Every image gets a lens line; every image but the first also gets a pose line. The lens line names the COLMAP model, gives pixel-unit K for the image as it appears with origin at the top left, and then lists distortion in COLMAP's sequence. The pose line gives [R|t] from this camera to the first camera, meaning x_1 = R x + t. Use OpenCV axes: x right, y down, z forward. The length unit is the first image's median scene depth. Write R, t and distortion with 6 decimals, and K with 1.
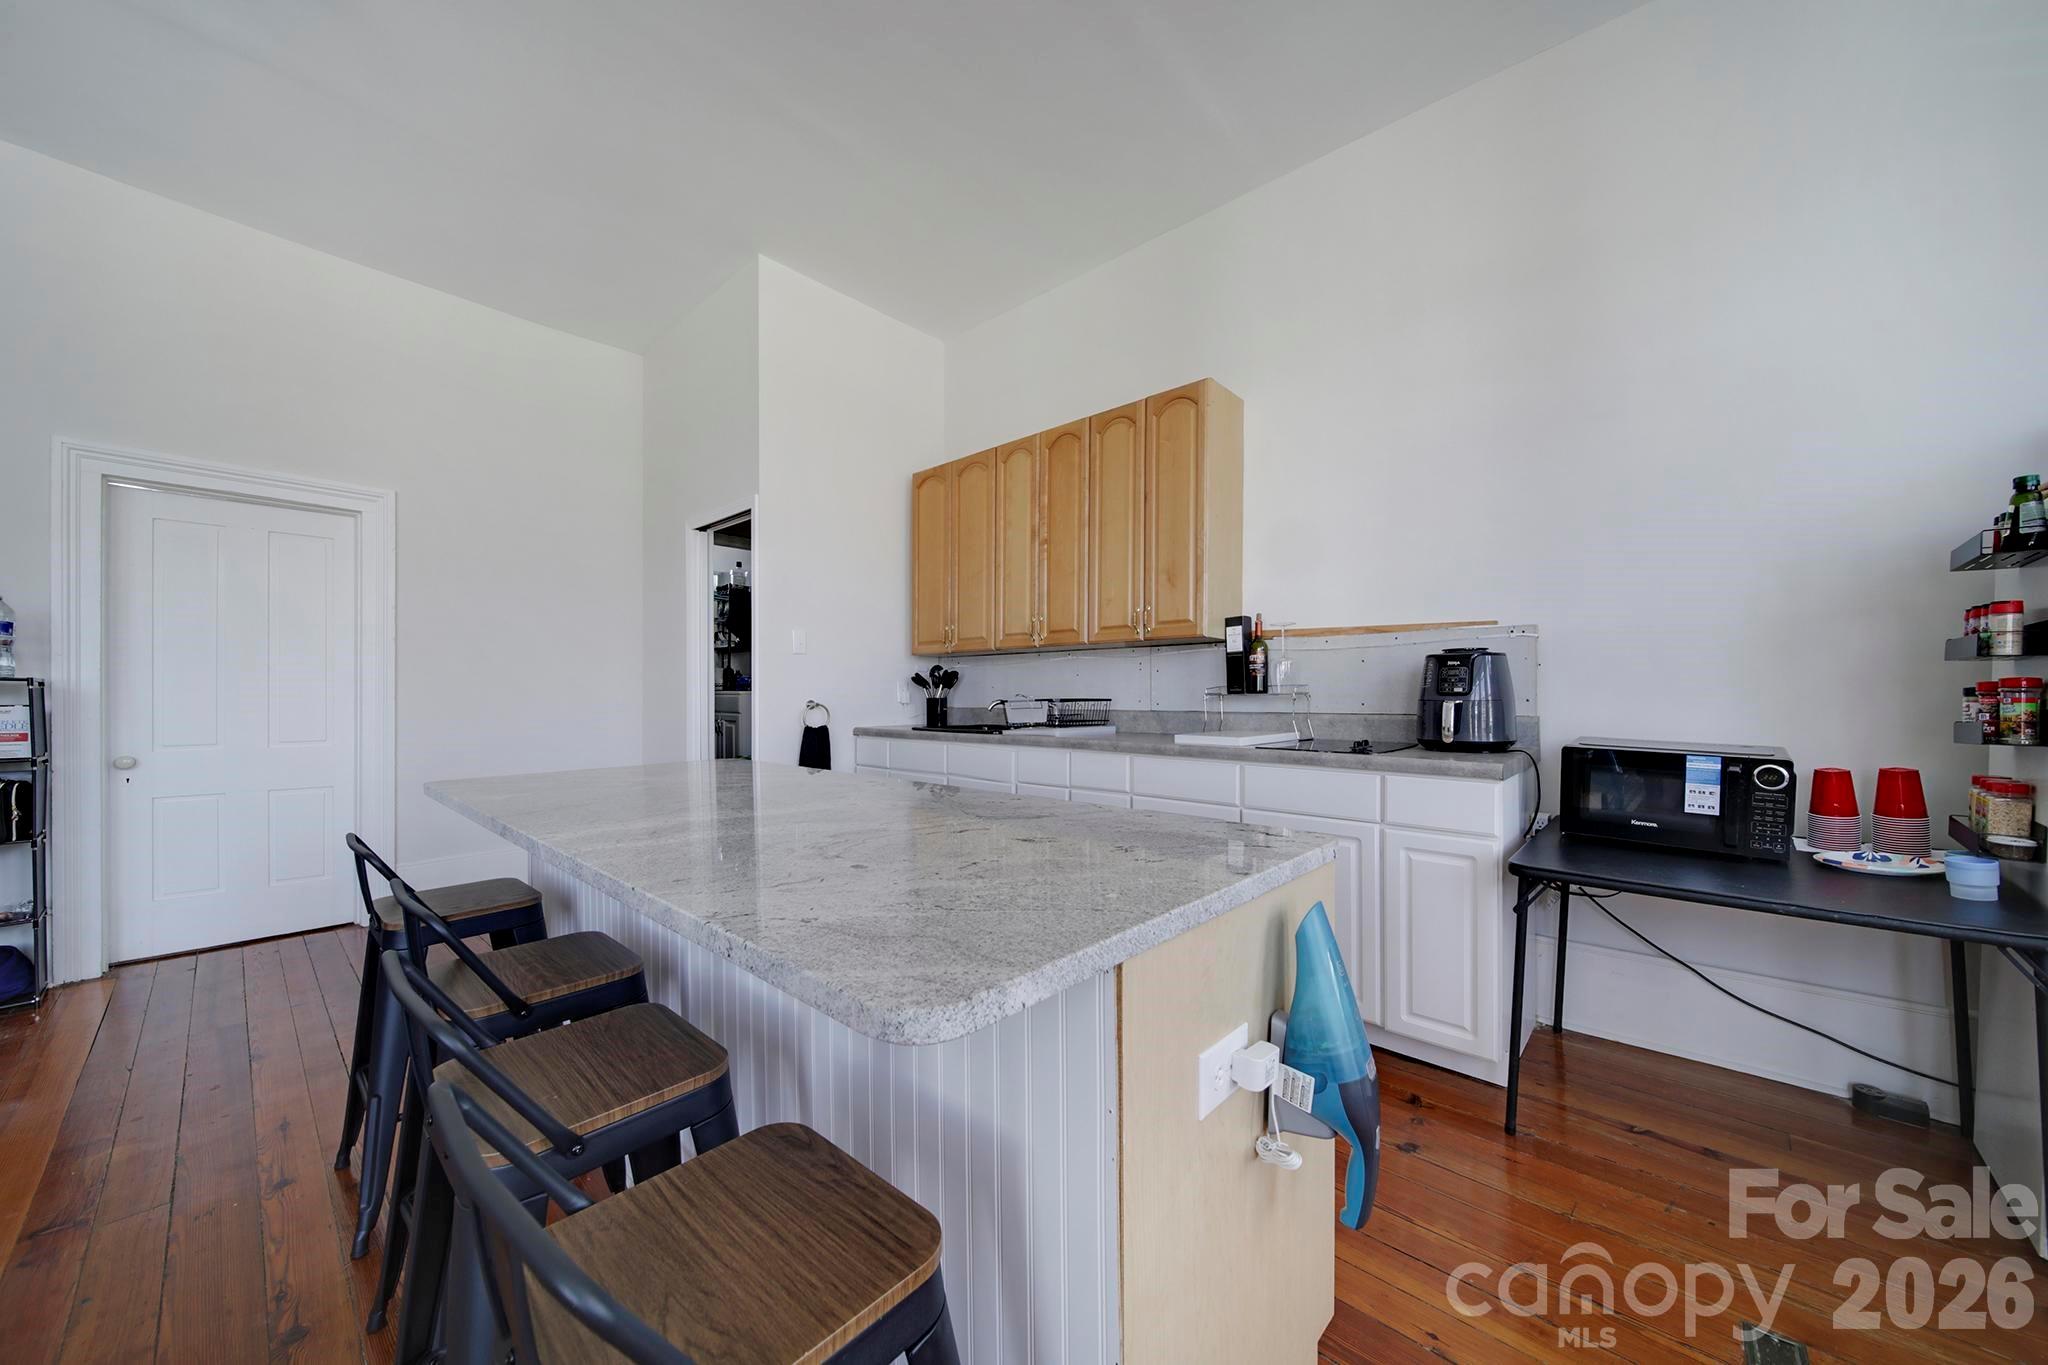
lens RADIAL K [[725.4, 0, 1025.1], [0, 725.4, 696.1], [0, 0, 1]] dist [-0.002663, -0.001148]
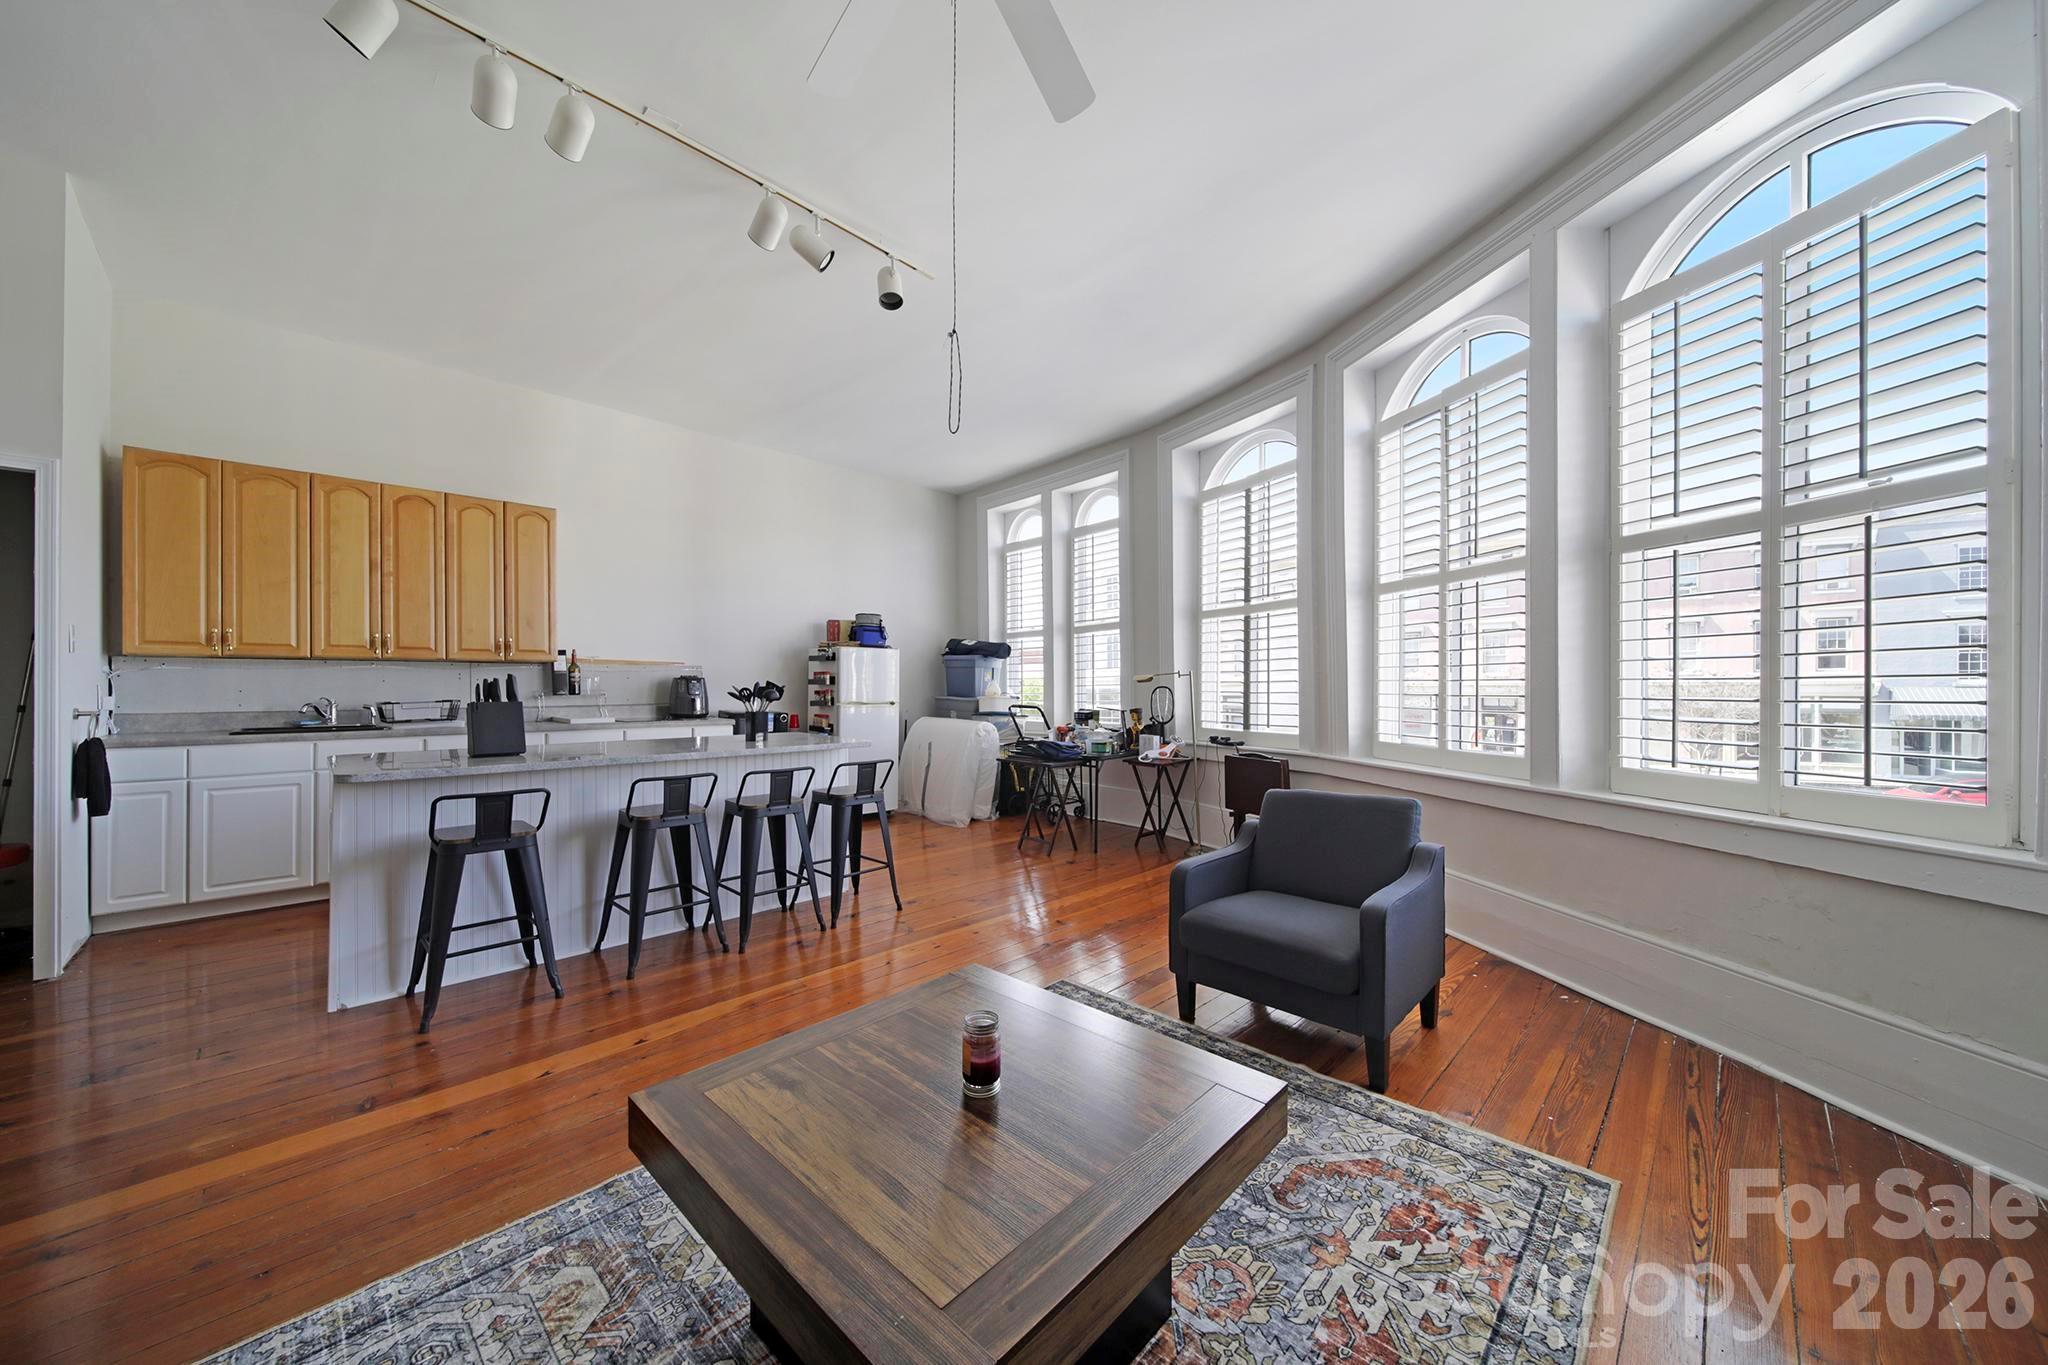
lens RADIAL K [[725.4, 0, 1021.7], [0, 725.4, 683.1], [0, 0, 1]] dist [-0.002663, -0.001148]
pose [[0.032932, 0.006676, 0.999435, -1.422822], [0.005313, 0.999962, -0.006854, -0.014078], [-0.999443, 0.005536, 0.032895, -0.147296]]
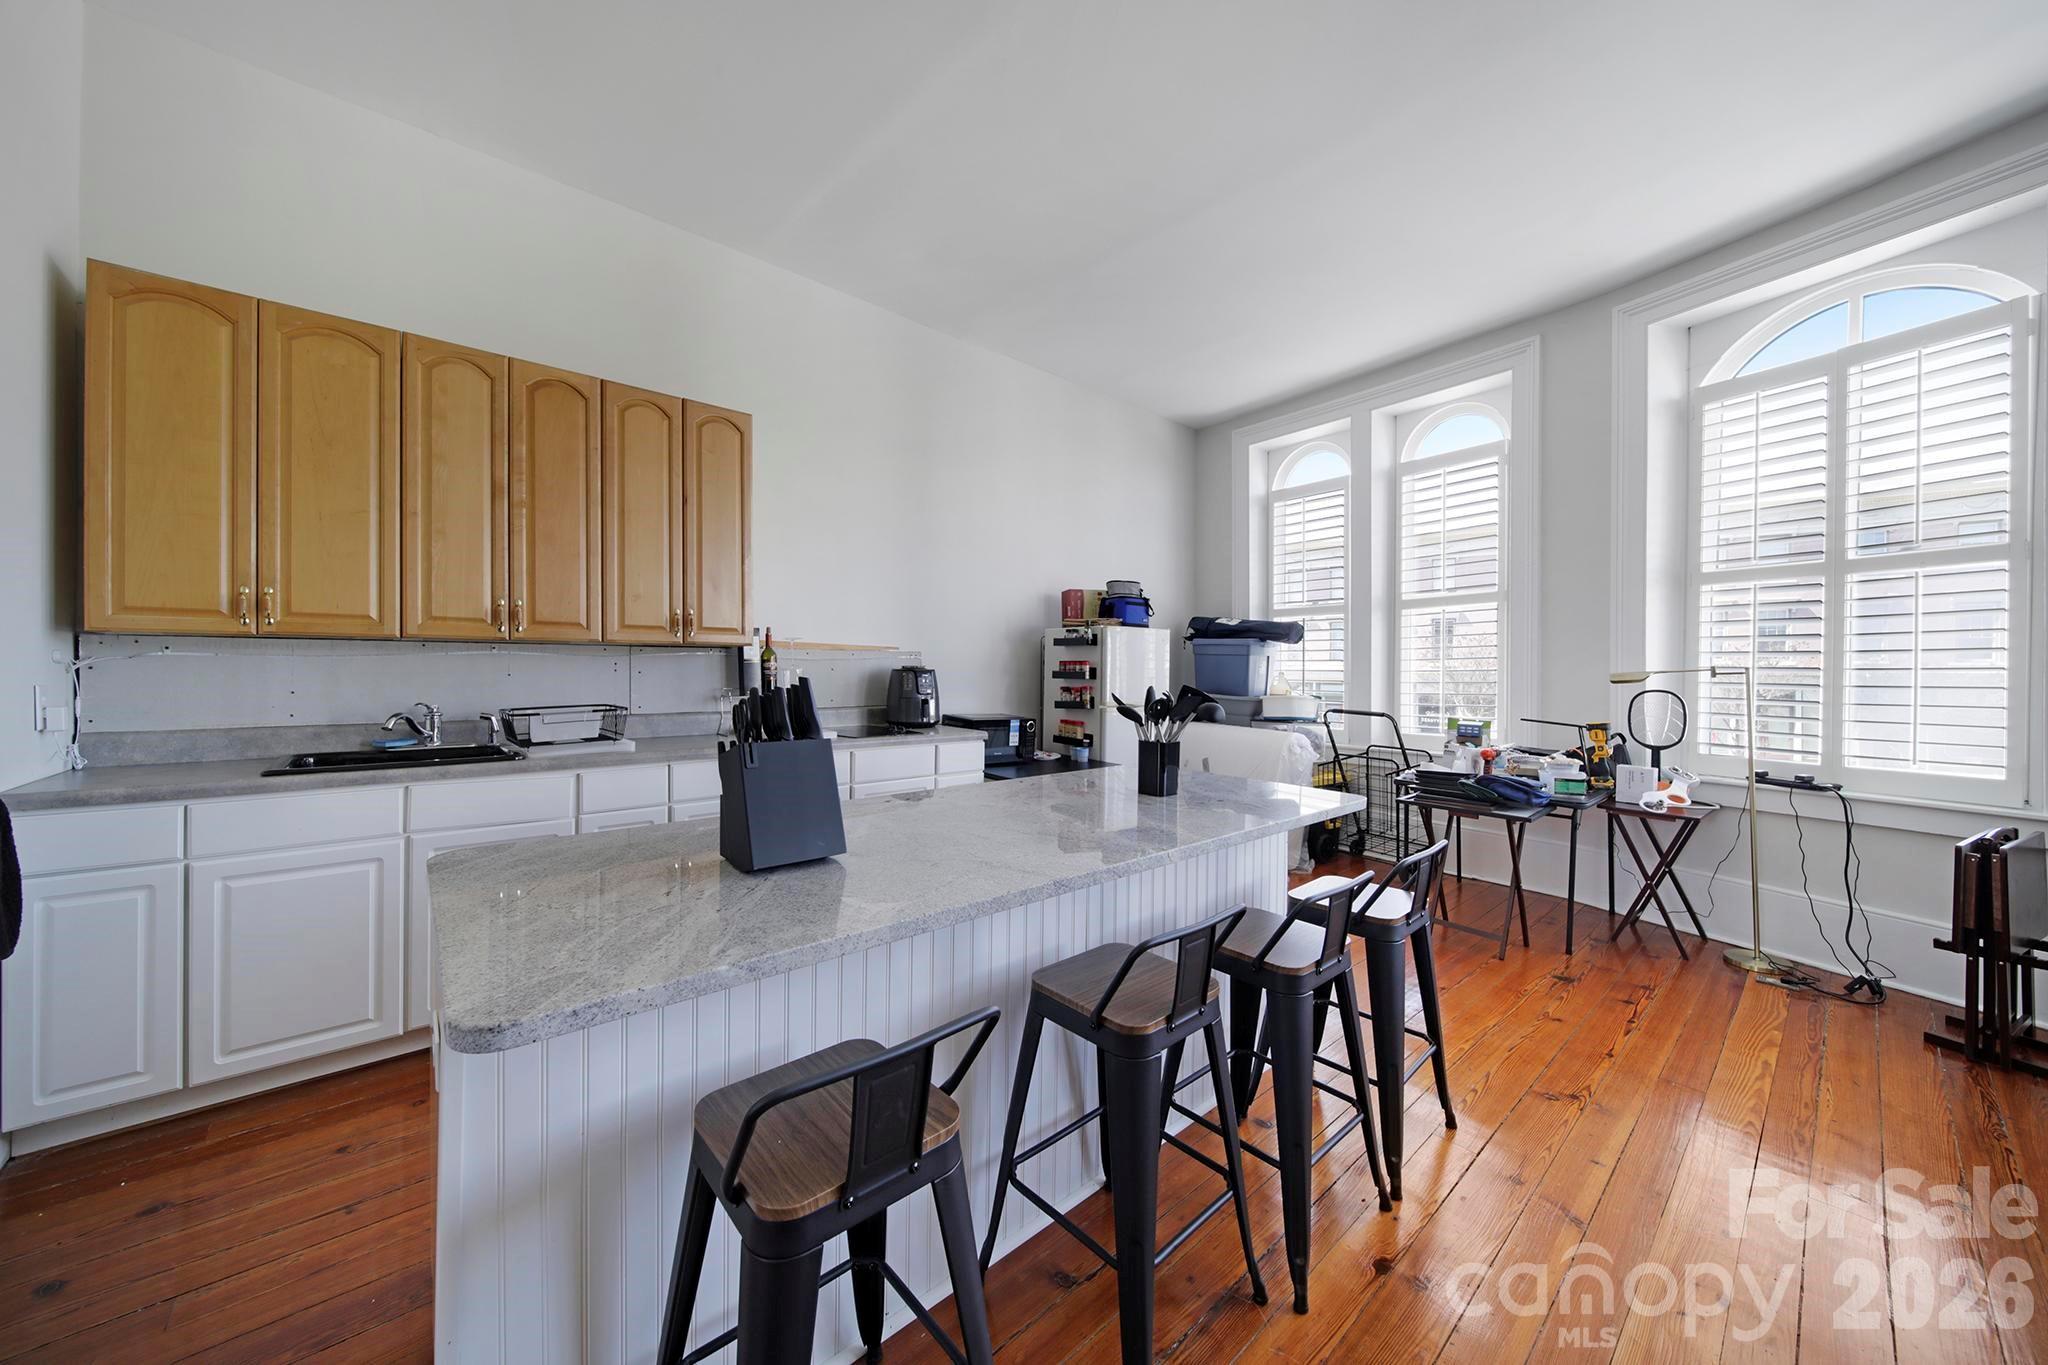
lens RADIAL K [[725.4, 0, 1026.6], [0, 725.4, 671.8], [0, 0, 1]] dist [-0.002663, -0.001148]
pose [[0.108125, -0.000915, 0.994137, -0.830189], [-0.003741, 0.999992, 0.001327, -0.044488], [-0.994130, -0.003863, 0.108121, 0.457608]]
